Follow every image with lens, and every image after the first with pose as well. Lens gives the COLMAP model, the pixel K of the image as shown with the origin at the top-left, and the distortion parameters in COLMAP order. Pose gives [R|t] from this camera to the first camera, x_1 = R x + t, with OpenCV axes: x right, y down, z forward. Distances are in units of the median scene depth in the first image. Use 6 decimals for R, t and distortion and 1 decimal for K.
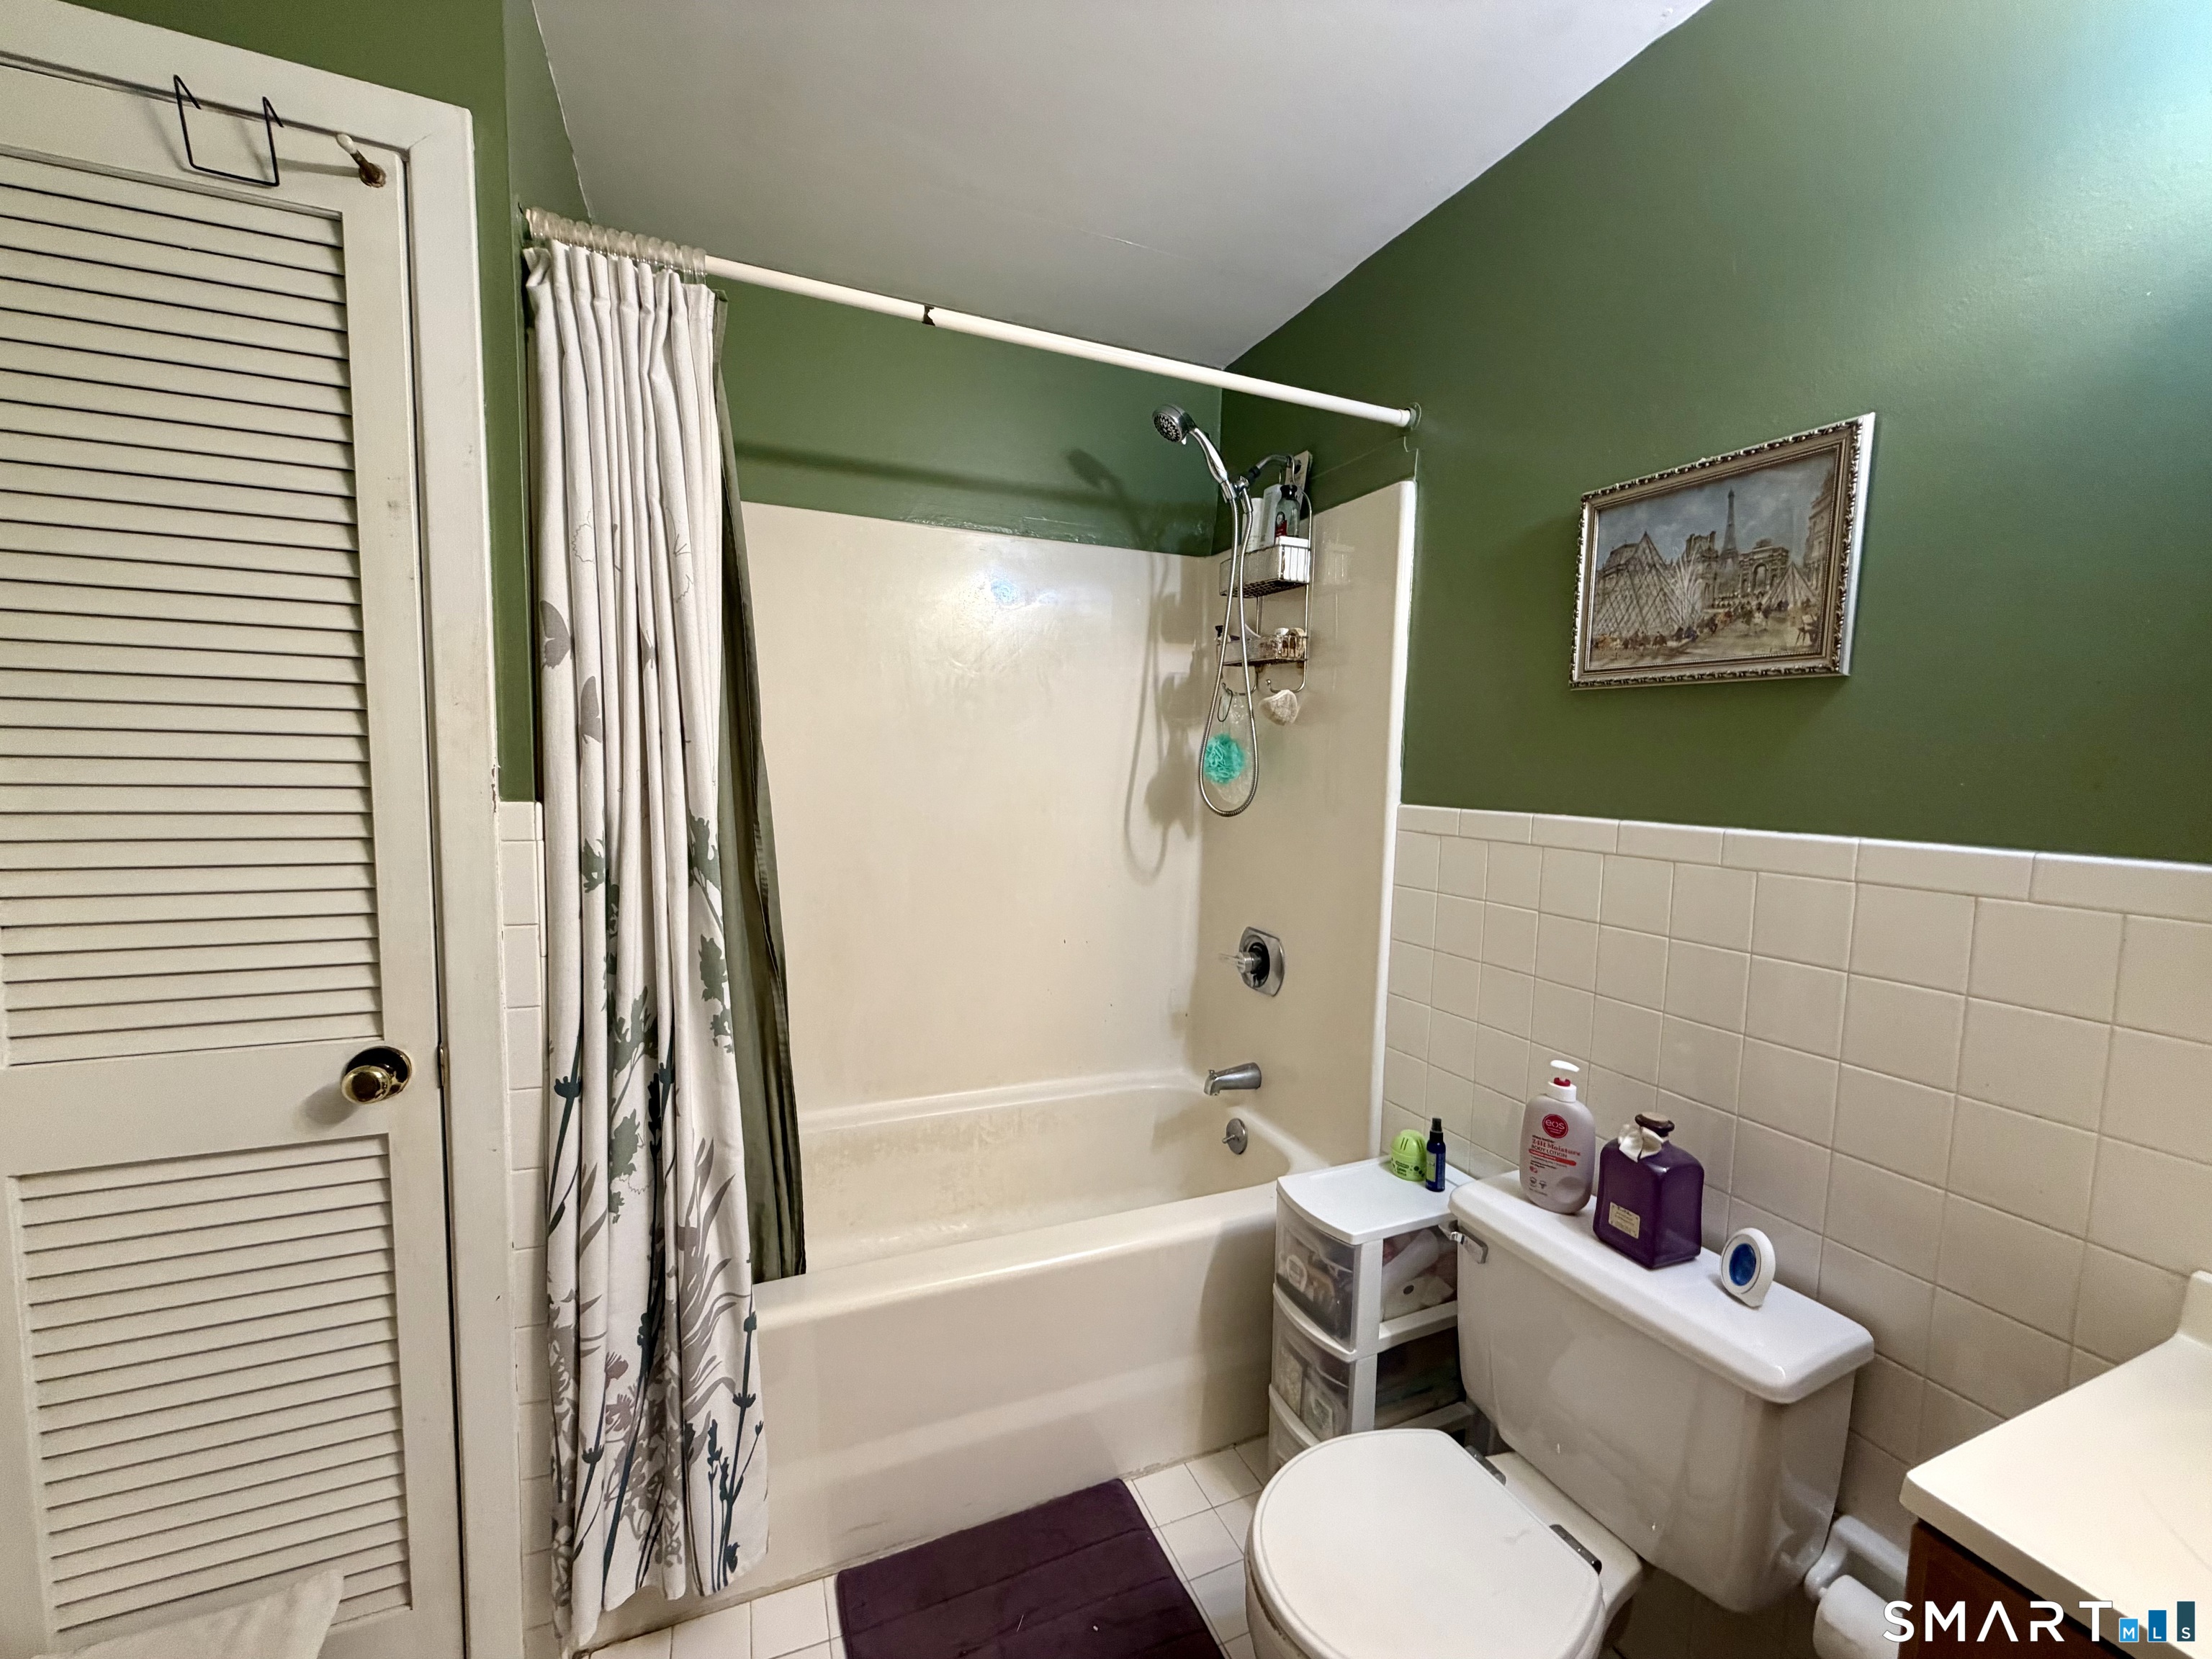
lens RADIAL K [[881.3, 0, 1102.8], [0, 881.3, 831.1], [0, 0, 1]] dist [0.000763, -0.000327]
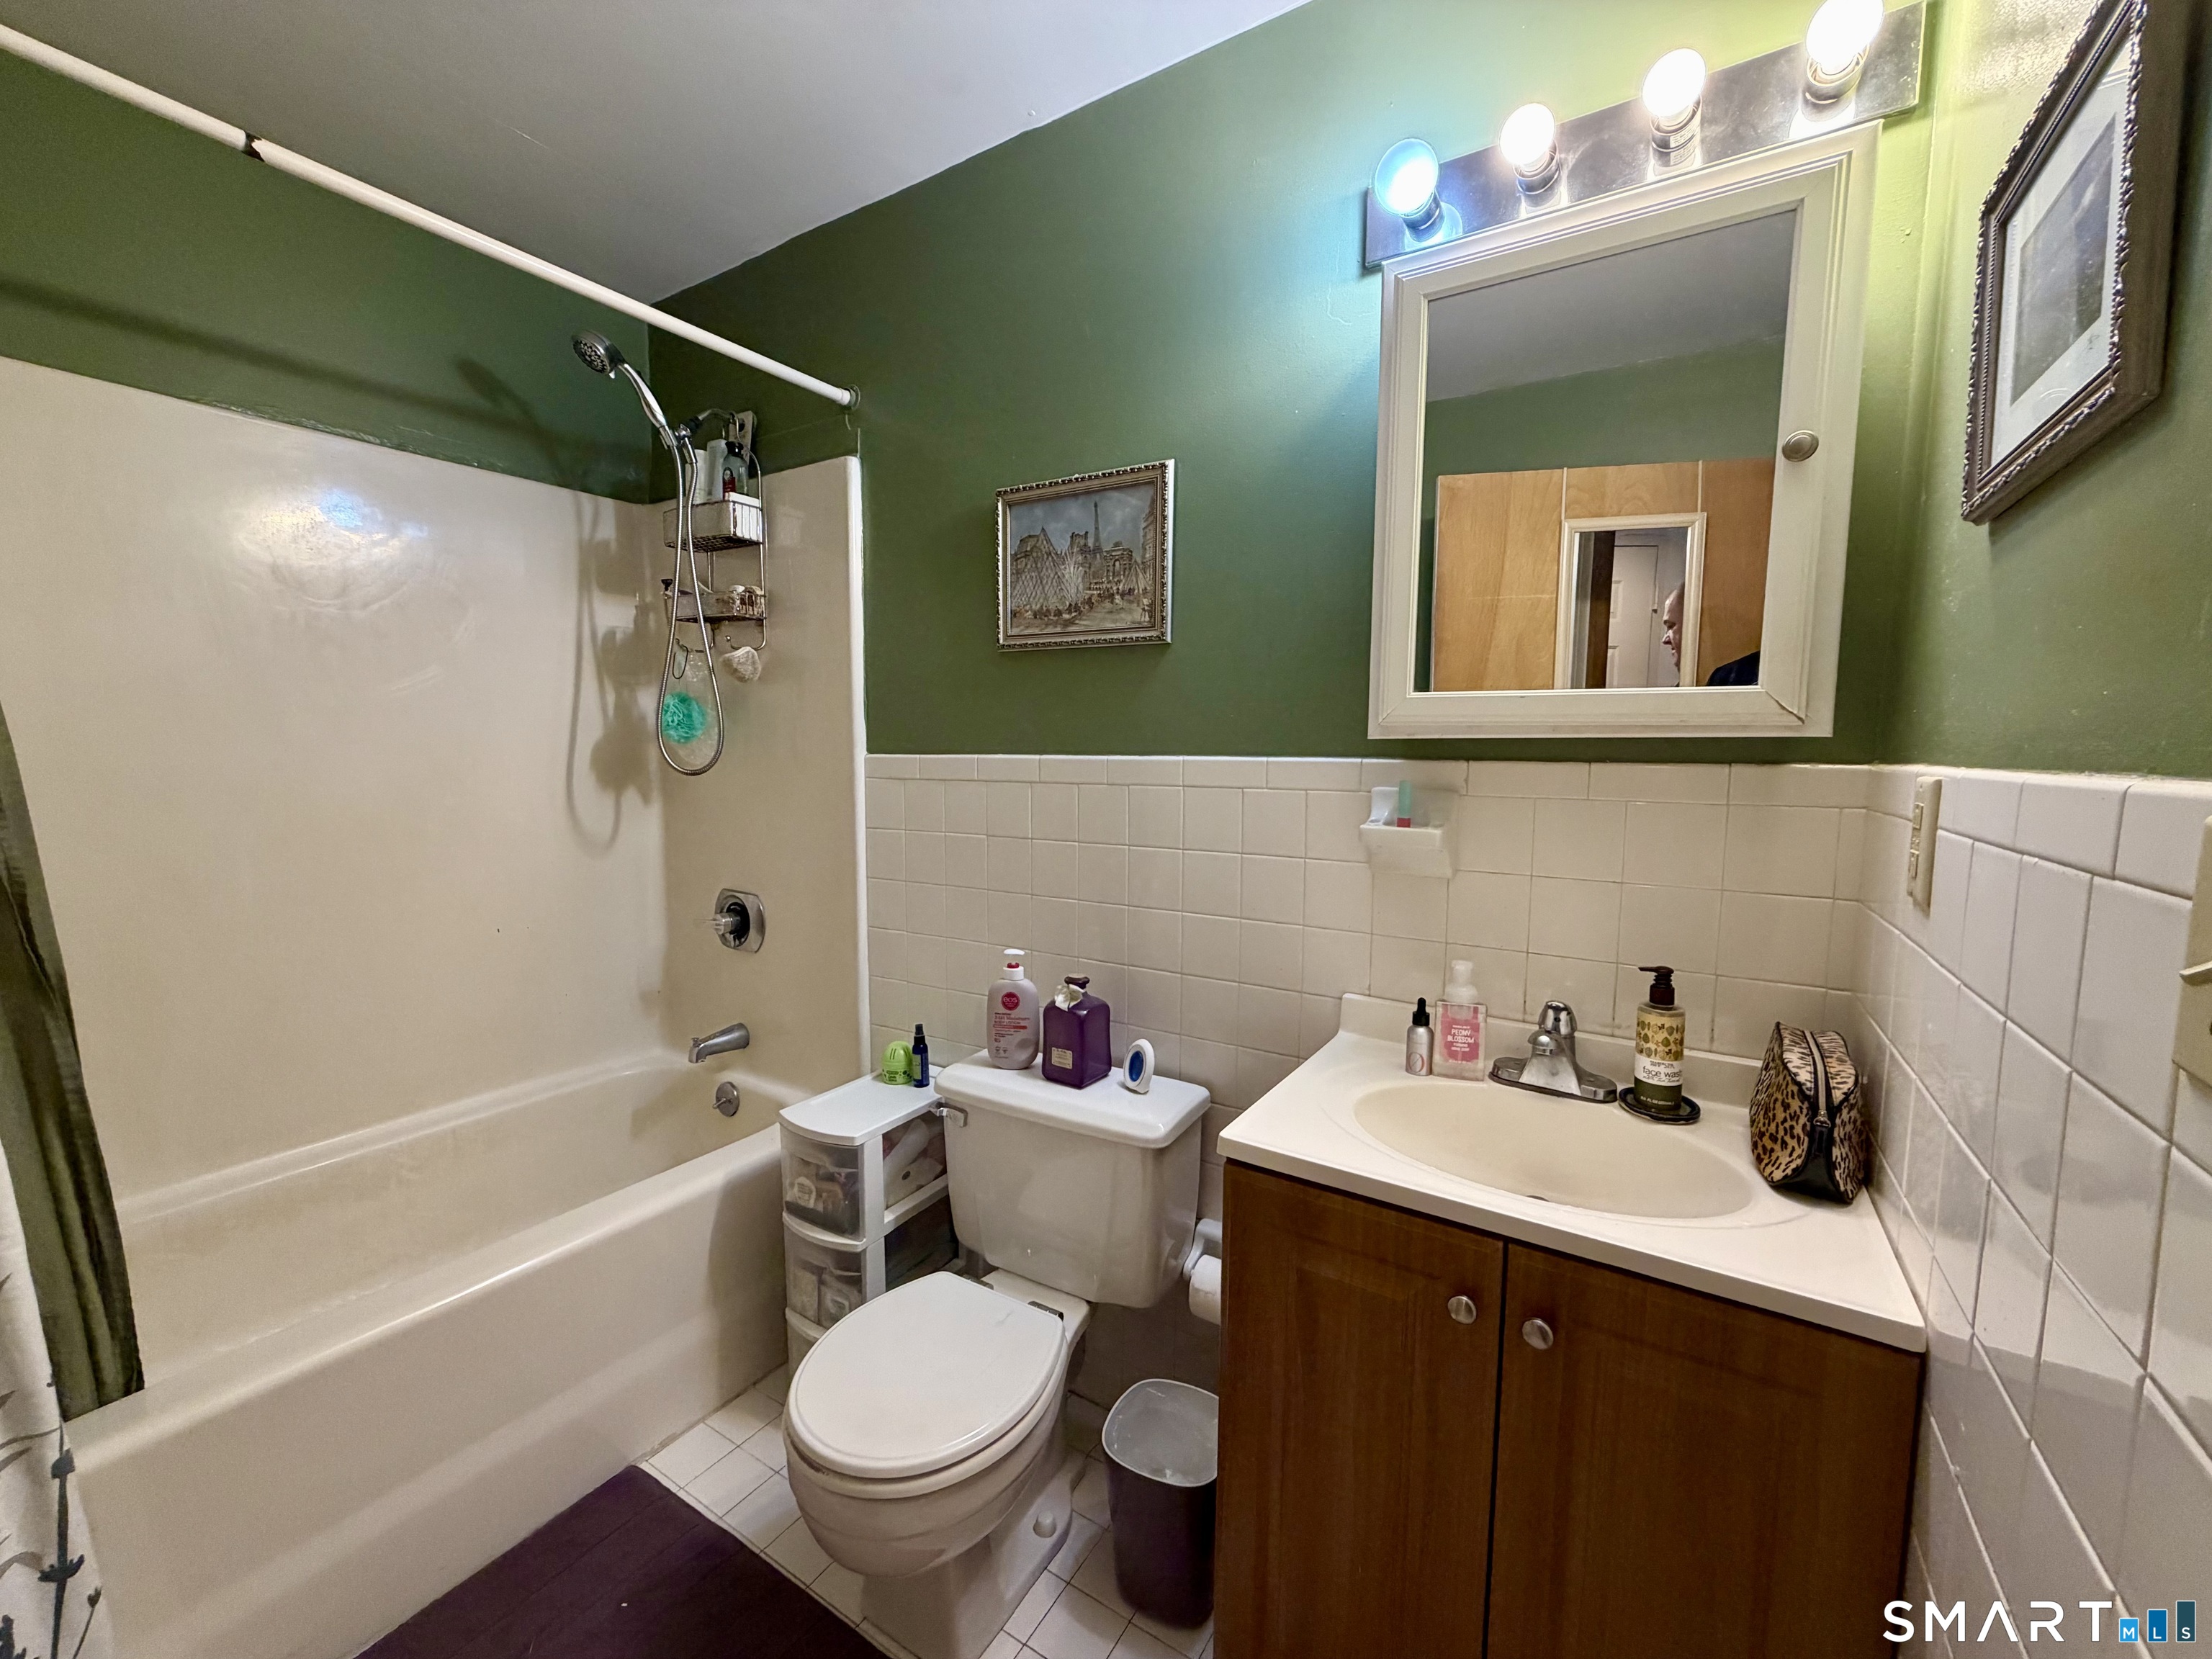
lens RADIAL K [[881.3, 0, 1102.8], [0, 881.3, 831.1], [0, 0, 1]] dist [0.000763, -0.000327]
pose [[0.824852, -0.073043, 0.560611, -0.051130], [0.061163, 0.997328, 0.039952, 0.047110], [-0.562031, 0.001334, 0.827115, -0.088457]]
